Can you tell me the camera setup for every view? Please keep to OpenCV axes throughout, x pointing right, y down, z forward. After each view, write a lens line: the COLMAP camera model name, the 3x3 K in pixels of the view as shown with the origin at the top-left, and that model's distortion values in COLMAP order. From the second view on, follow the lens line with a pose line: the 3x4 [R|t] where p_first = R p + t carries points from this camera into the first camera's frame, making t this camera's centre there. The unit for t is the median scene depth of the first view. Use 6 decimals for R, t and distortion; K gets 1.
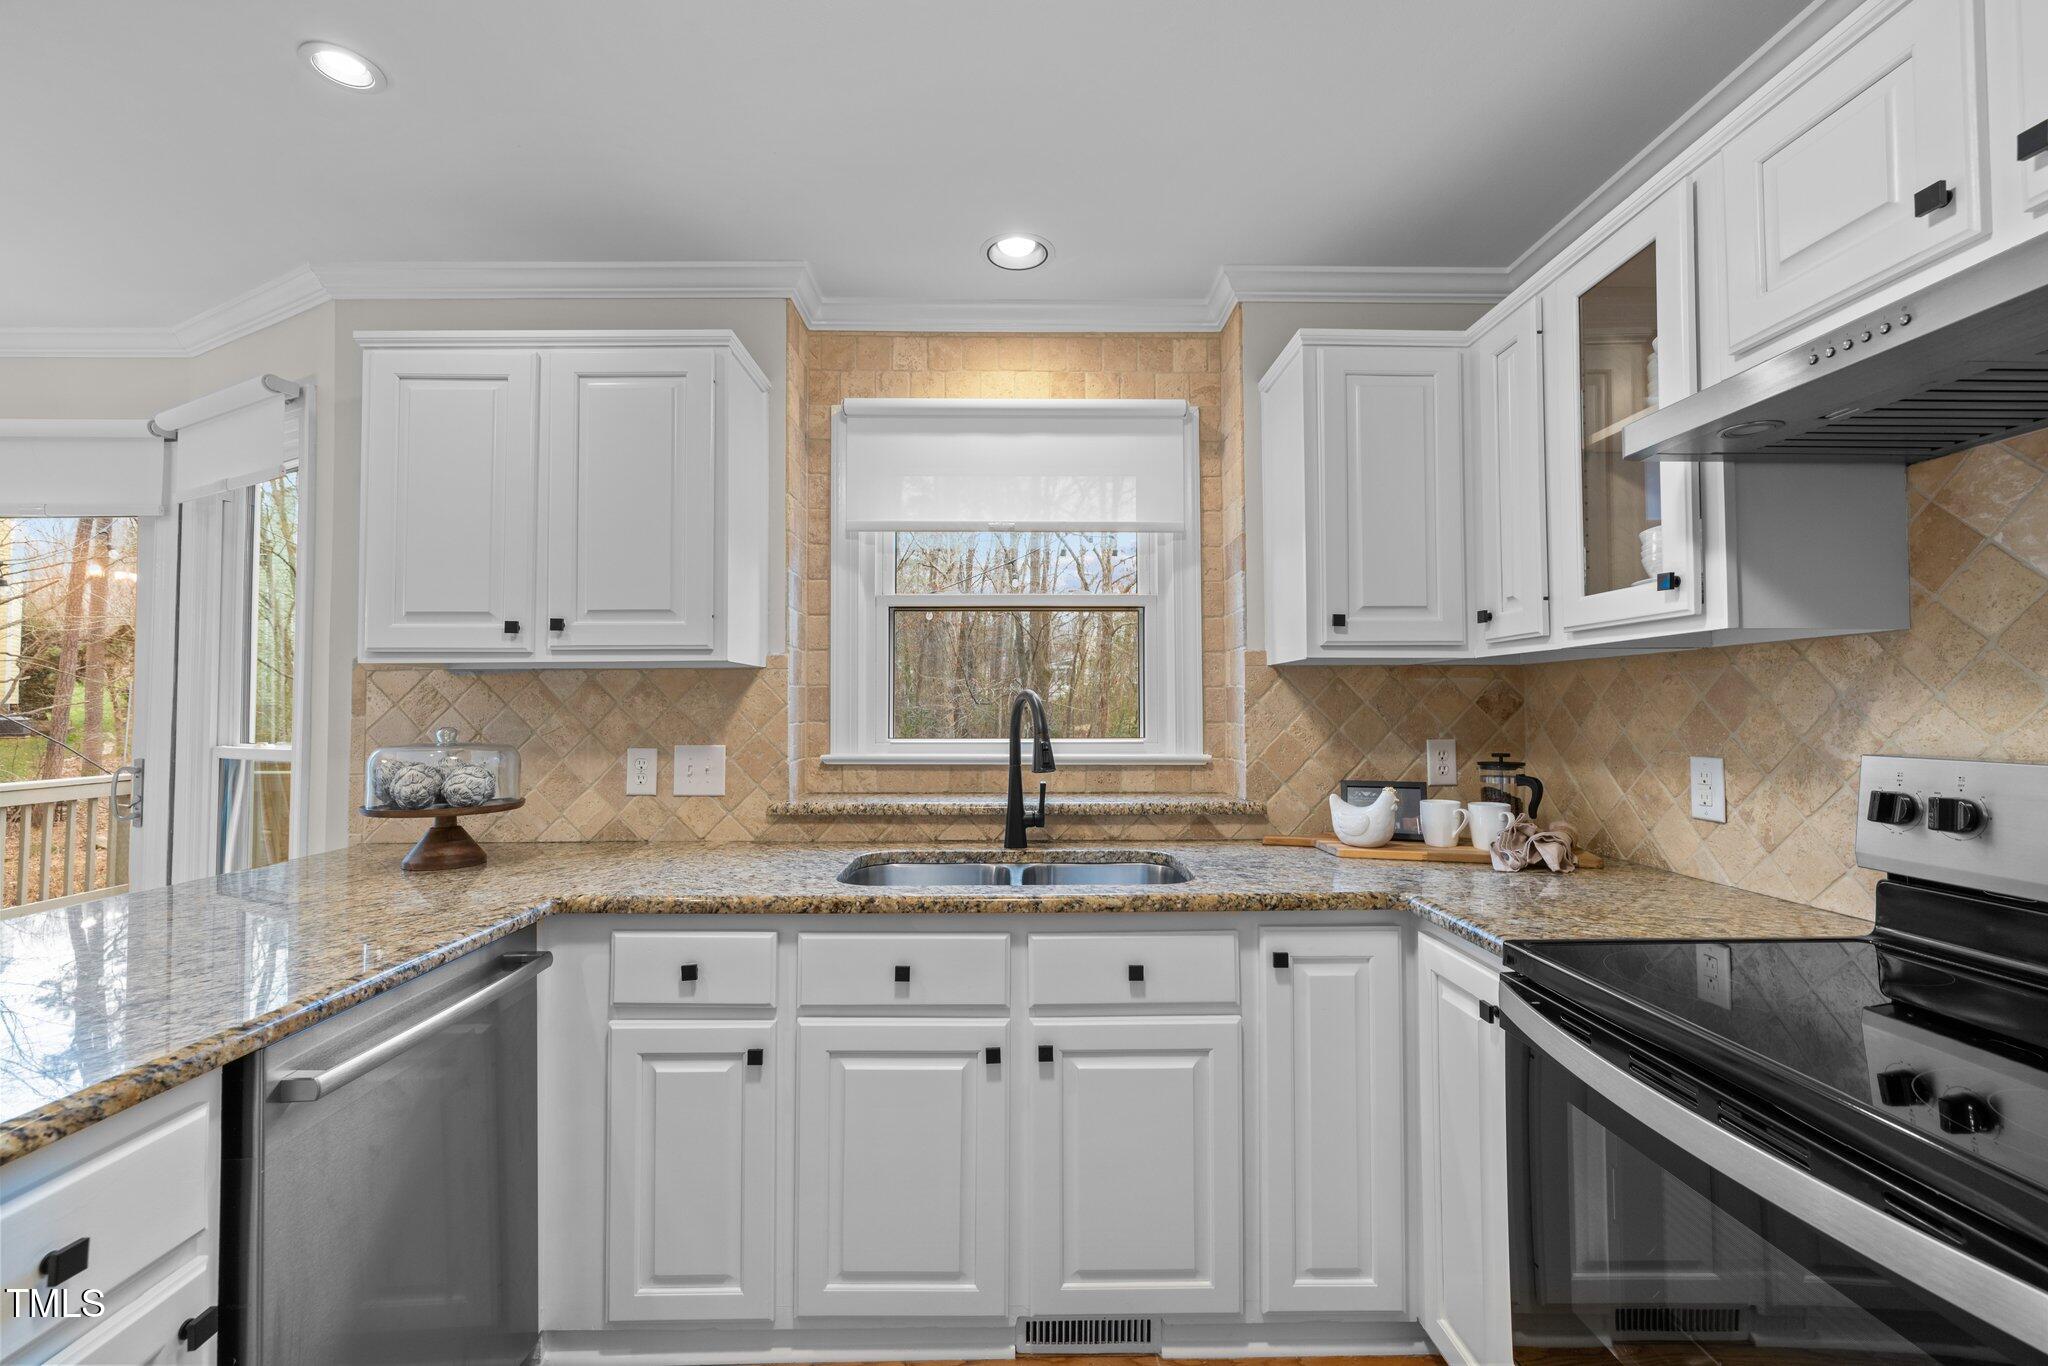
lens RADIAL K [[857.0, 0, 1031.8], [0, 857.0, 677.0], [0, 0, 1]] dist [0.000935, 0.000669]
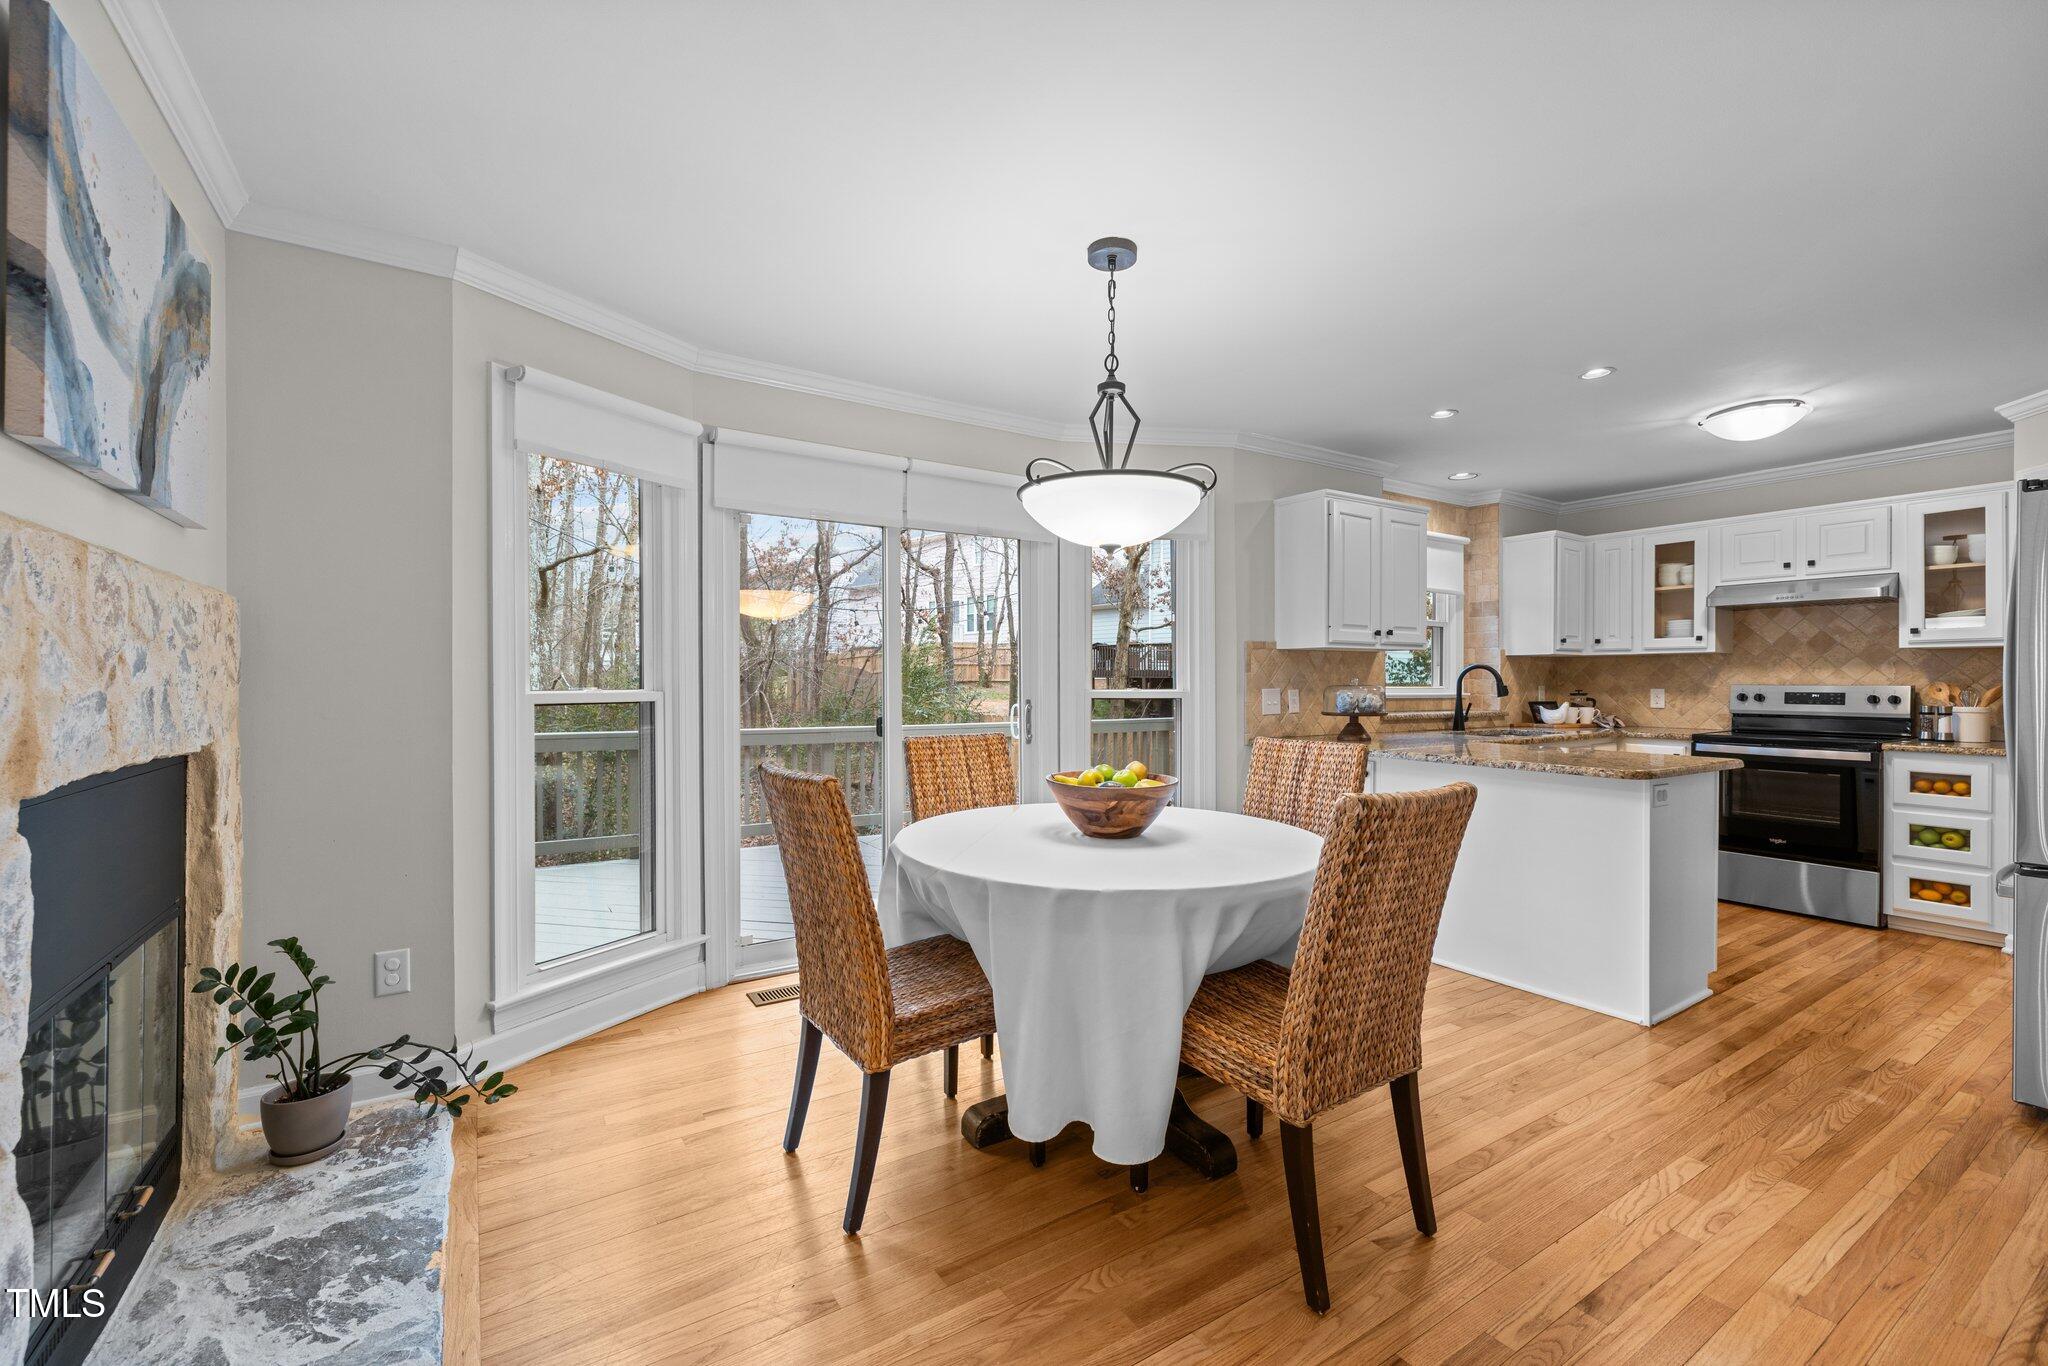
lens RADIAL K [[857.0, 0, 1031.7], [0, 857.0, 683.0], [0, 0, 1]] dist [0.000935, 0.000669]
pose [[0.854159, 0.003301, 0.520001, -2.671193], [-0.024638, 0.999114, 0.034127, 0.018659], [-0.519427, -0.041961, 0.853484, -0.482581]]
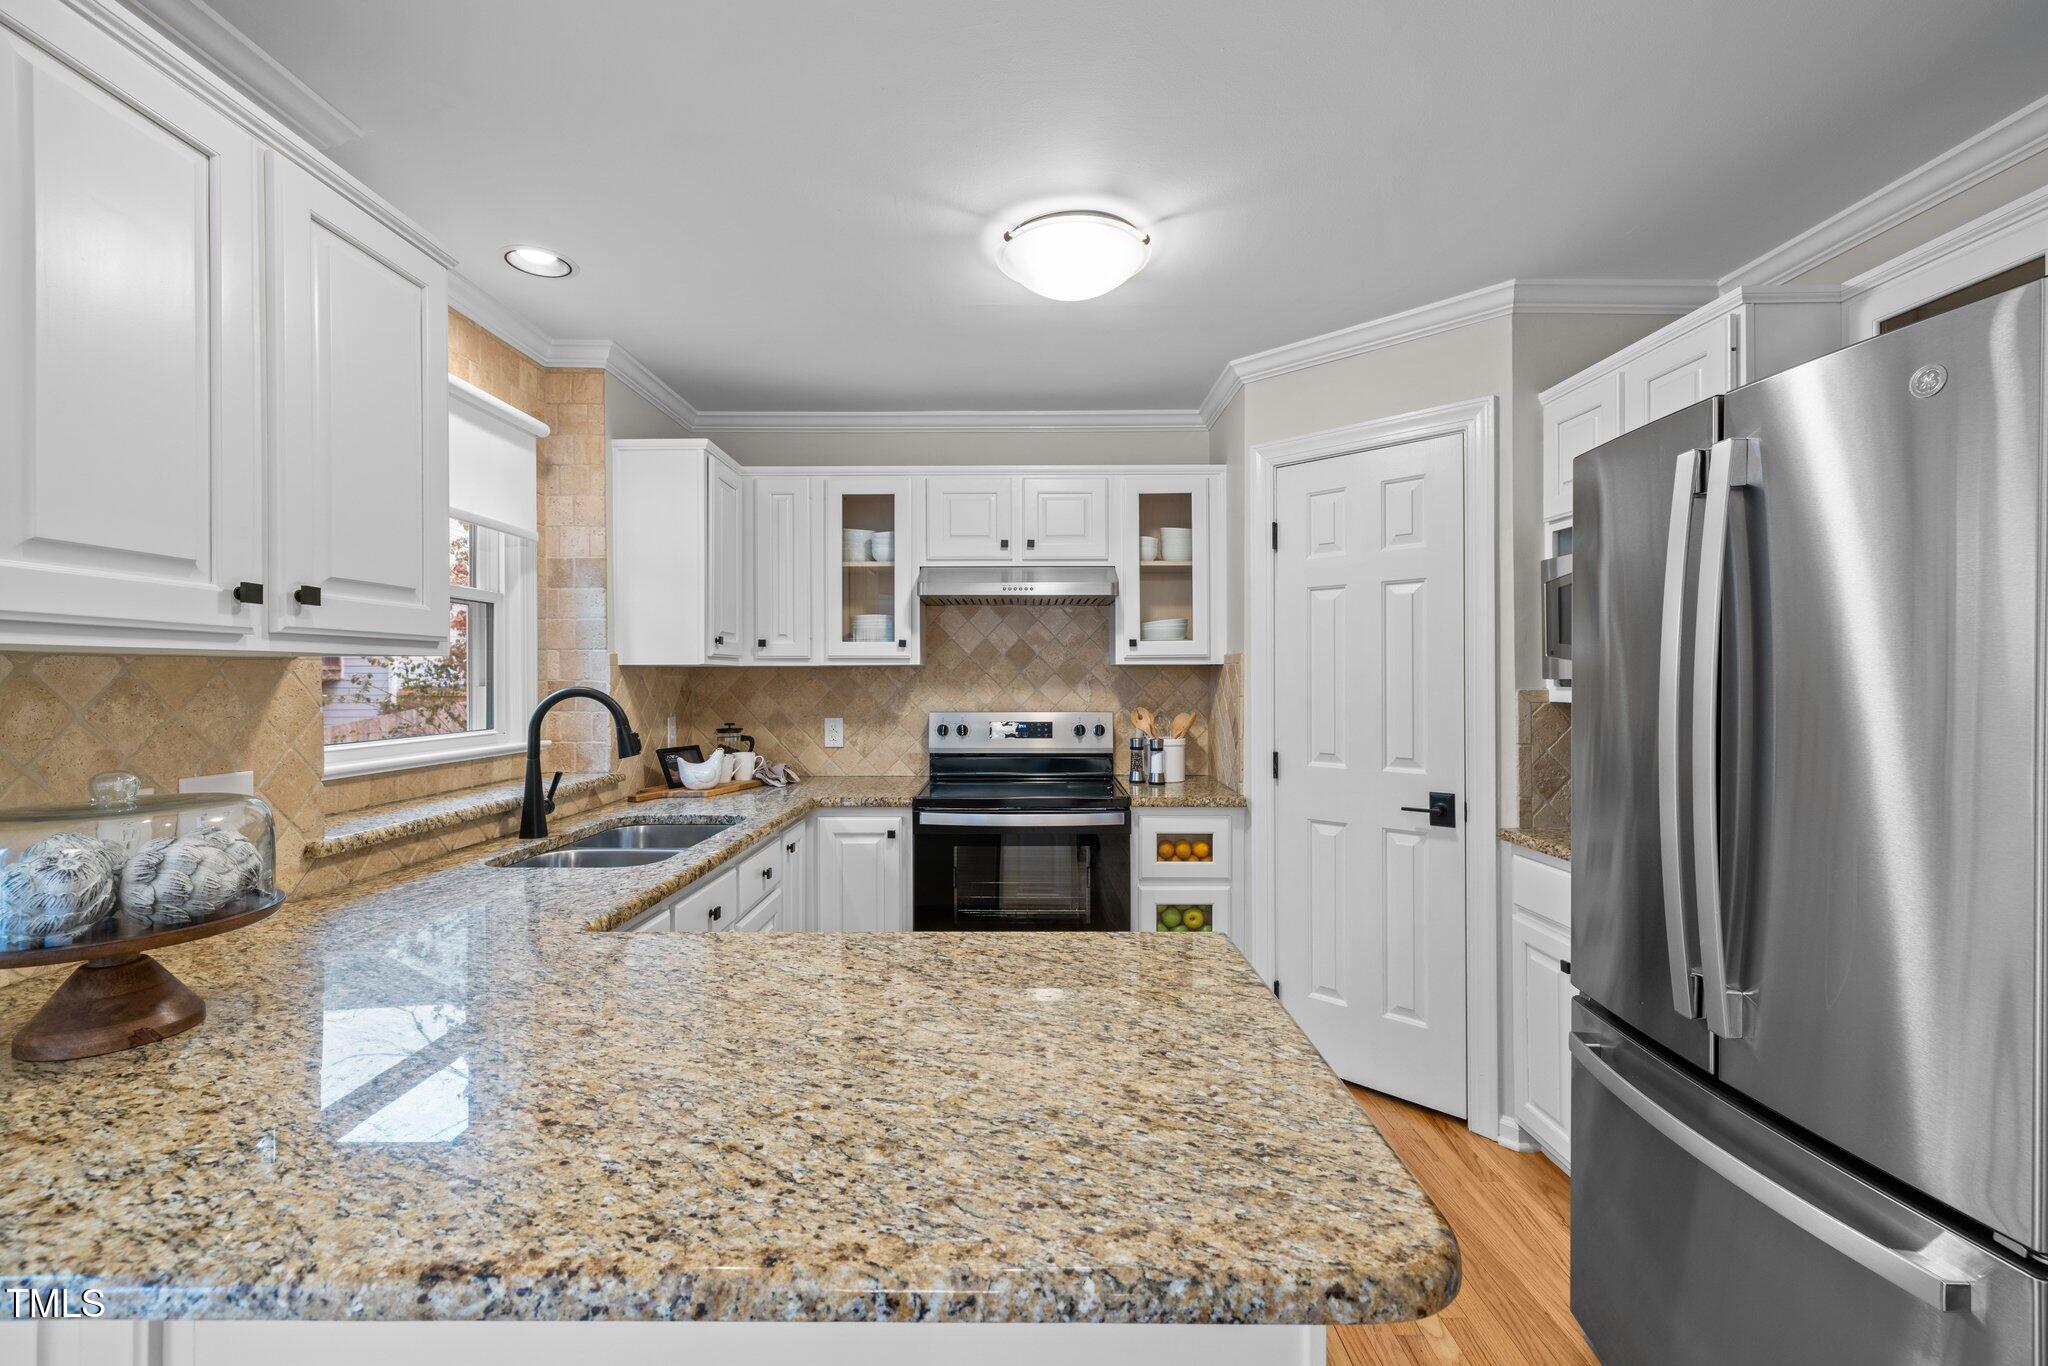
lens RADIAL K [[857.0, 0, 997.3], [0, 857.0, 684.3], [0, 0, 1]] dist [0.000935, 0.000669]
pose [[0.046871, -0.005583, 0.998885, -1.215268], [-0.036273, 0.999315, 0.007288, -0.018179], [-0.998242, -0.036574, 0.046636, 0.463915]]
